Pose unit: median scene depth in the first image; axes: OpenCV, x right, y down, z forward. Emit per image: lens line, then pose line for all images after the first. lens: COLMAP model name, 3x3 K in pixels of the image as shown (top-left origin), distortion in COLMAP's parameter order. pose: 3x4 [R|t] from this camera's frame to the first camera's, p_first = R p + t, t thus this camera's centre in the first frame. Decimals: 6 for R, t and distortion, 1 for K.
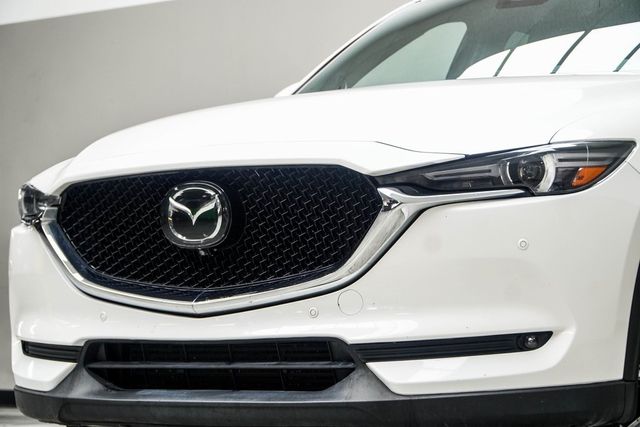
lens RADIAL K [[2114.0, 0, 326.2], [0, 2114.0, 210.8], [0, 0, 1]] dist [-0.646992, 0.000000]
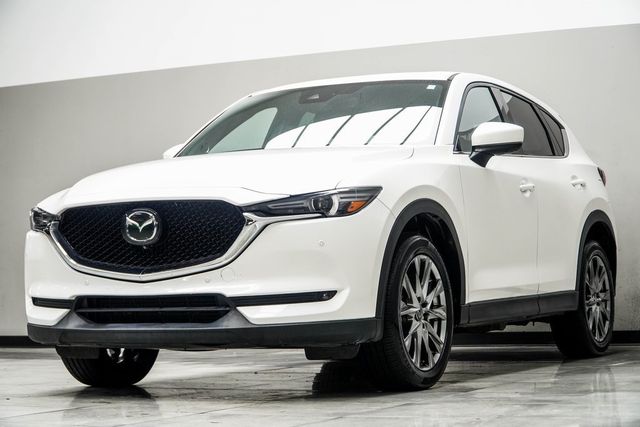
lens RADIAL K [[1472.4, 0, 332.0], [0, 1472.4, 240.0], [0, 0, 1]] dist [-0.089288, 0.000000]
pose [[0.993007, 0.001055, 0.118049, -0.048963], [-0.003597, 0.999766, 0.021326, -0.014451], [-0.117998, -0.021602, 0.992779, -0.285434]]
